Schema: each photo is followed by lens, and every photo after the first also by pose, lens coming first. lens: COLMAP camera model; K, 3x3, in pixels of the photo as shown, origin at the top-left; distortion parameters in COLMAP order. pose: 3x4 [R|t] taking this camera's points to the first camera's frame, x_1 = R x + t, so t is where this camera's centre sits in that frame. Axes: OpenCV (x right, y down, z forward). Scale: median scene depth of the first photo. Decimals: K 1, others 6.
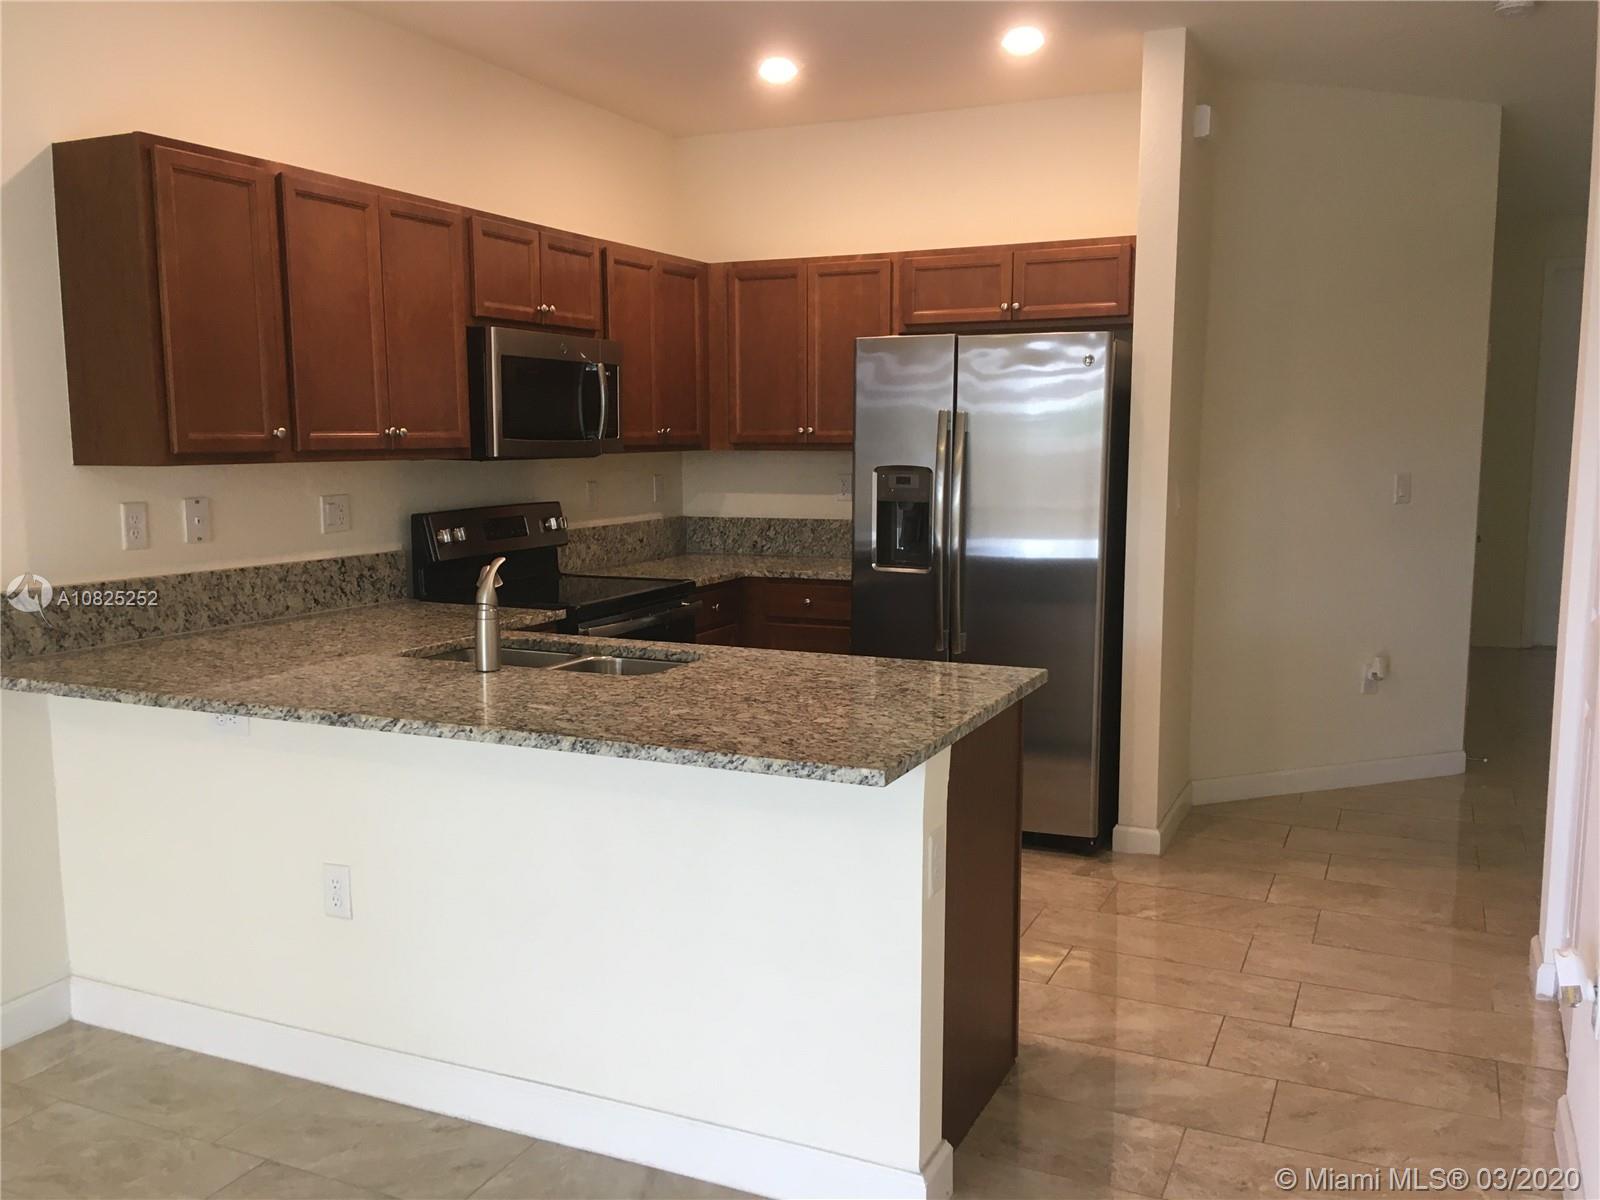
lens RADIAL K [[1356.6, 0, 803.6], [0, 1356.6, 602.3], [0, 0, 1]] dist [0.075045, -0.096205]
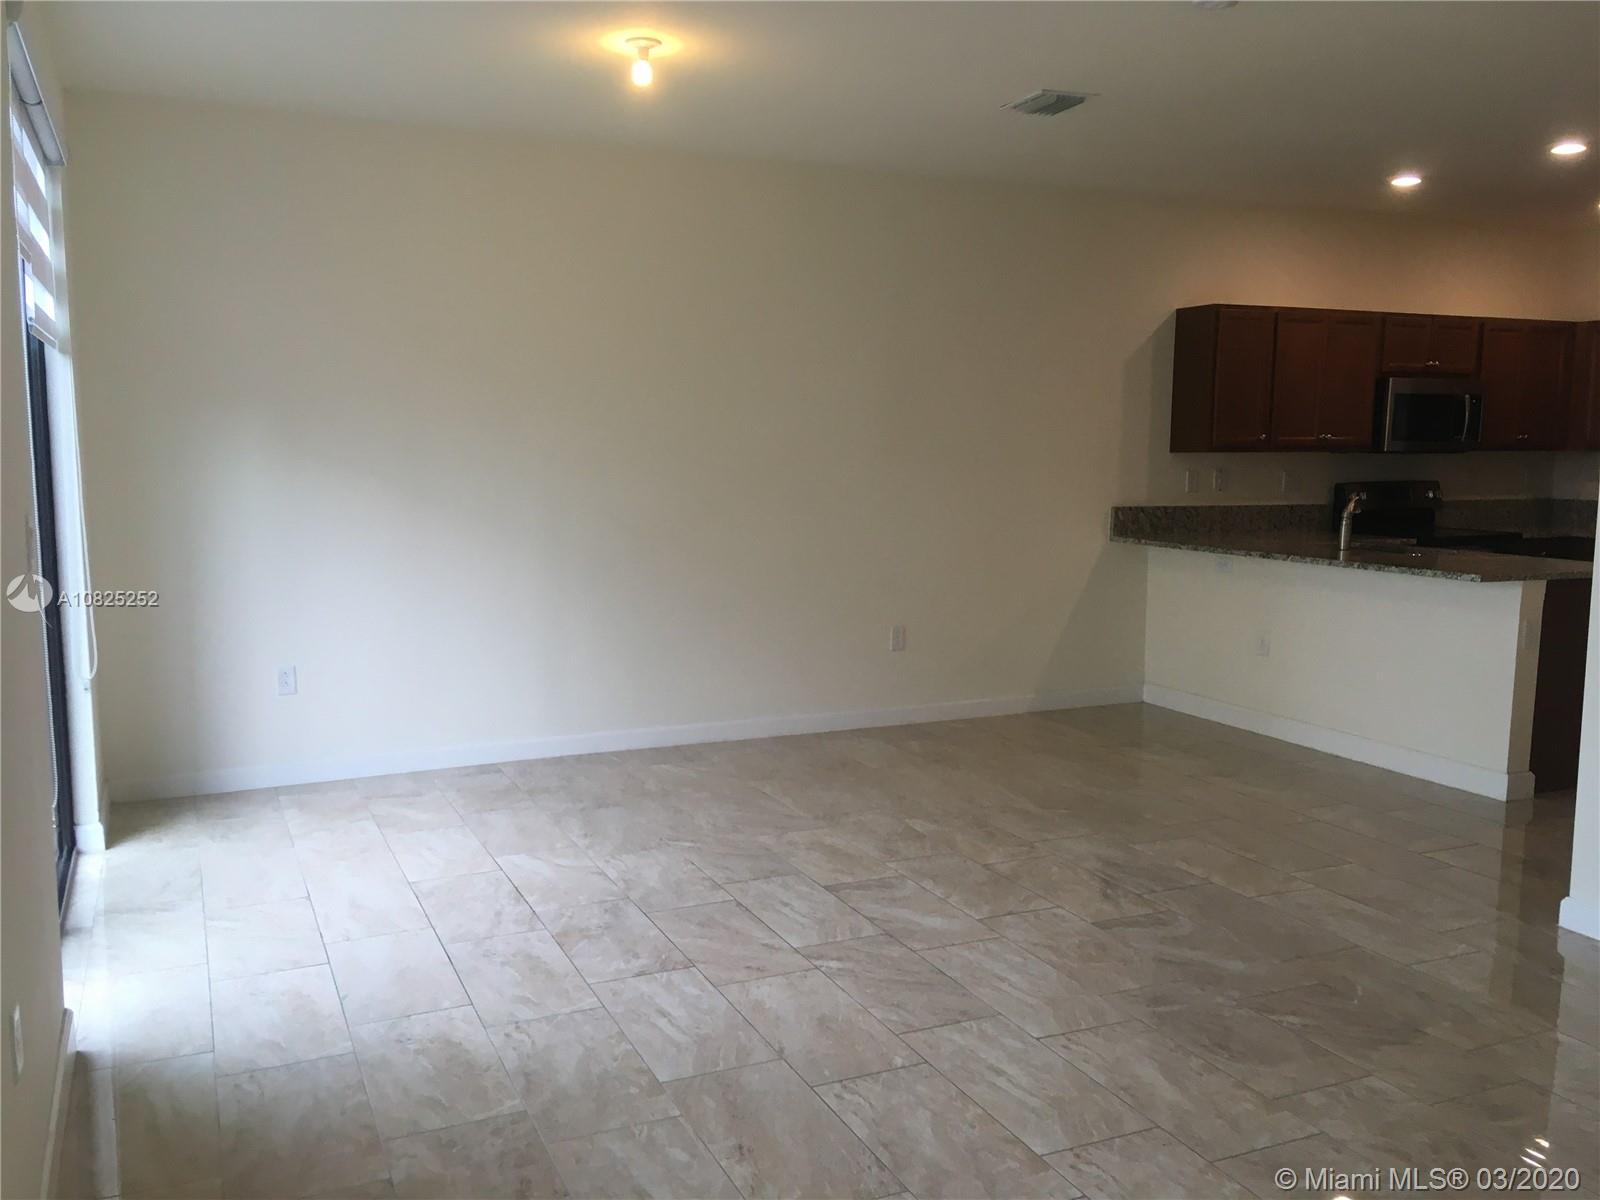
lens RADIAL K [[1356.6, 0, 781.7], [0, 1356.6, 638.4], [0, 0, 1]] dist [0.075045, -0.096205]
pose [[0.745712, 0.100879, -0.658587, 0.419975], [-0.089218, 0.994688, 0.051341, 0.123010], [0.660268, 0.020473, 0.750751, -0.921849]]
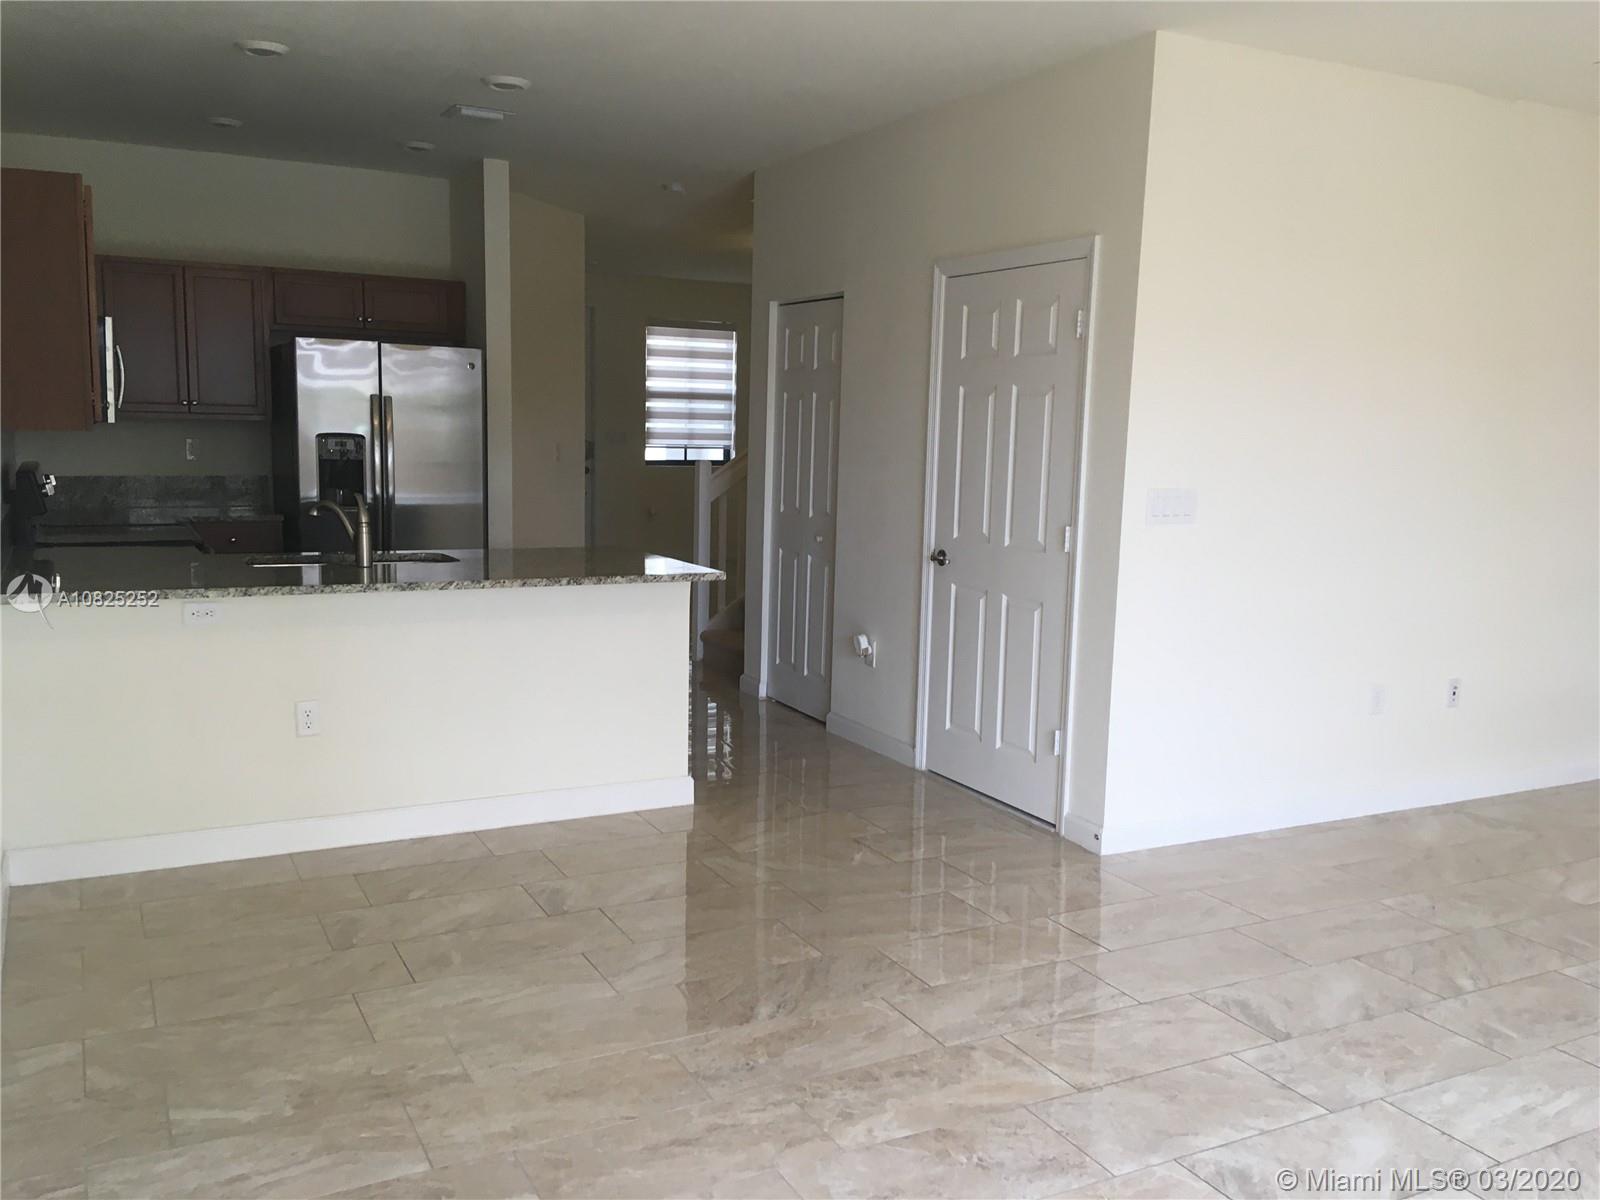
lens RADIAL K [[1356.6, 0, 798.9], [0, 1356.6, 592.6], [0, 0, 1]] dist [0.075045, -0.096205]
pose [[0.611098, -0.083979, 0.787088, -0.915228], [0.070972, 0.996164, 0.051184, 0.027777], [-0.788367, 0.024583, 0.614714, -0.268601]]
